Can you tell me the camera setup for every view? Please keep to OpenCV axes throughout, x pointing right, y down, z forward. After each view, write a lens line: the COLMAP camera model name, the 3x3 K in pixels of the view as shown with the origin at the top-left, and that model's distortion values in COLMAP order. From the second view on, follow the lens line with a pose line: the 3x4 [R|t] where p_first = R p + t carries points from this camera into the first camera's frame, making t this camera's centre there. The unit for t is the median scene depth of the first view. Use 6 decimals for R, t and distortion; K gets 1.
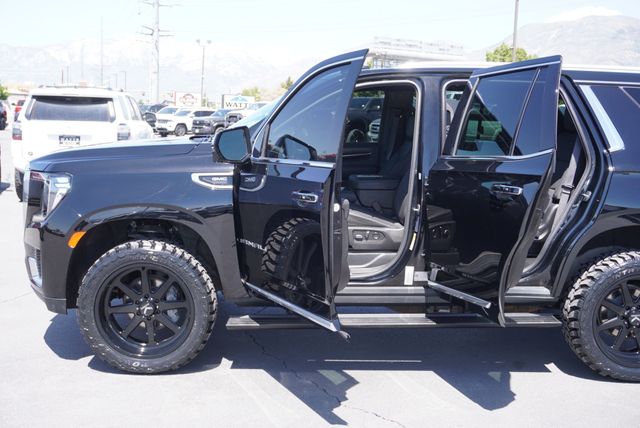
lens RADIAL K [[745.6, 0, 318.5], [0, 745.6, 213.3], [0, 0, 1]] dist [-0.015490, 0.000000]
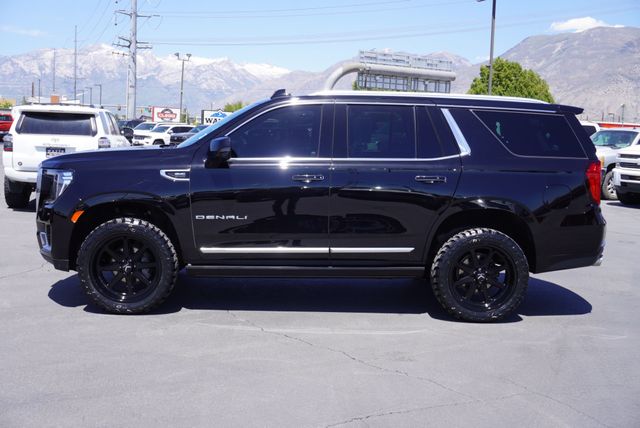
lens RADIAL K [[840.1, 0, 320.7], [0, 840.1, 213.8], [0, 0, 1]] dist [0.013649, 0.000000]
pose [[0.999966, 0.003945, 0.007213, 0.110285], [-0.003694, 0.999396, -0.034552, 0.075694], [-0.007345, 0.034524, 0.999377, -0.531328]]
